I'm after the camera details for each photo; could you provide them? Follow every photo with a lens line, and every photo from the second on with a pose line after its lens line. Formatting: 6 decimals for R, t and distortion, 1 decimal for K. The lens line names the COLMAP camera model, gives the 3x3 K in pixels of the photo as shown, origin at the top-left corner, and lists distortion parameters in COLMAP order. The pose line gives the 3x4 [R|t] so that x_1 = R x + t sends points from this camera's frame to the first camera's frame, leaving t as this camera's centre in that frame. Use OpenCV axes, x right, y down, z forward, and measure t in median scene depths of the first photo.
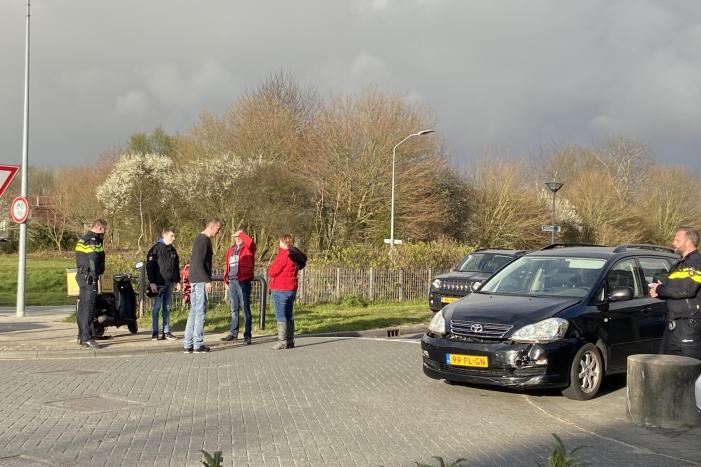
lens RADIAL K [[1063.1, 0, 347.2], [0, 1063.1, 231.7], [0, 0, 1]] dist [0.110600, 0.017898]
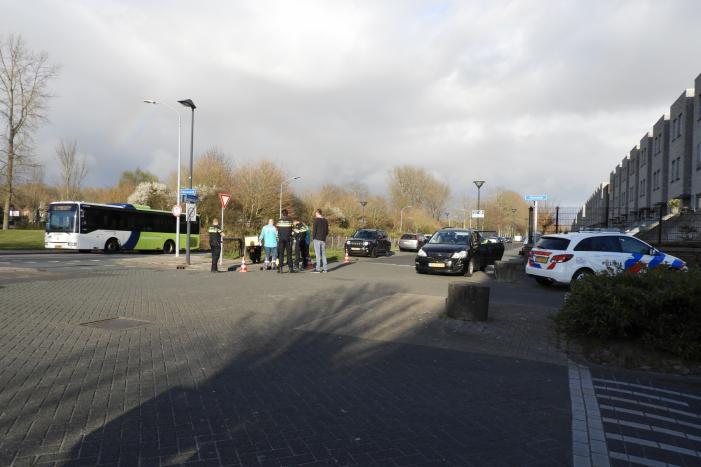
lens RADIAL K [[498.6, 0, 362.3], [0, 498.6, 231.8], [0, 0, 1]] dist [0.010373, 0.002282]
pose [[0.952348, 0.001589, 0.305009, -0.221786], [-0.008278, 0.999753, 0.020636, -0.000663], [-0.304901, -0.022177, 0.952126, -0.122219]]
